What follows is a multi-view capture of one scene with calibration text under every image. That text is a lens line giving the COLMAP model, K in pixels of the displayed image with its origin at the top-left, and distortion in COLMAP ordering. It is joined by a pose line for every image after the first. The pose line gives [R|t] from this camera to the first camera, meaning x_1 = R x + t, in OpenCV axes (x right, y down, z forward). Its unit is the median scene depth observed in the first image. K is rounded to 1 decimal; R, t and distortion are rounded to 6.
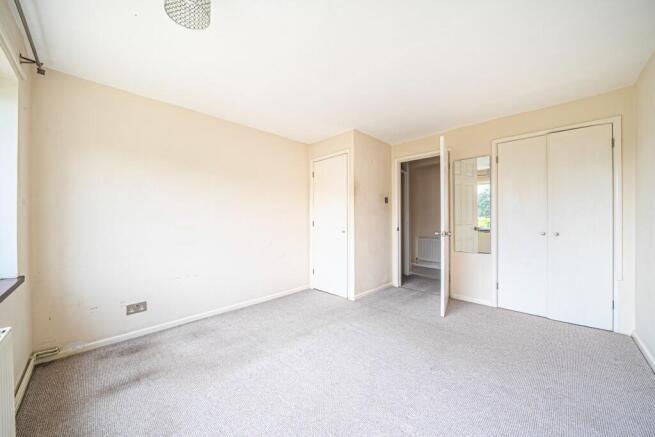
lens RADIAL K [[237.9, 0, 327.5], [0, 237.9, 218.5], [0, 0, 1]] dist [-0.000871, -0.000124]
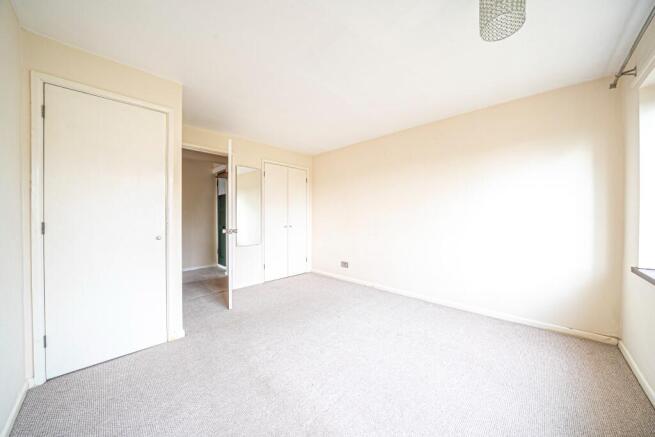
lens RADIAL K [[225.8, 0, 326.0], [0, 225.8, 218.2], [0, 0, 1]] dist [-0.031034, -0.000007]
pose [[-0.002657, -0.002123, 0.999994, -0.633908], [-0.000289, 0.999998, 0.002122, 0.004442], [-0.999996, -0.000284, -0.002658, 0.719775]]
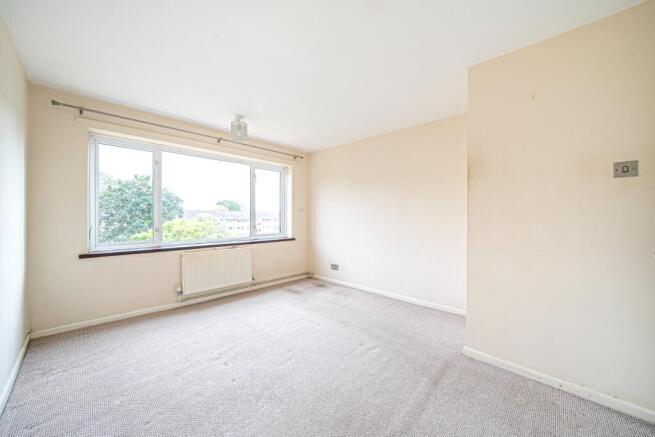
lens RADIAL K [[237.9, 0, 327.5], [0, 237.9, 218.5], [0, 0, 1]] dist [-0.000871, -0.000124]
pose [[0.027103, 0.009982, -0.999583, 0.858440], [-0.000046, 0.999950, 0.009984, -0.007970], [0.999633, -0.000224, 0.027102, 0.776006]]
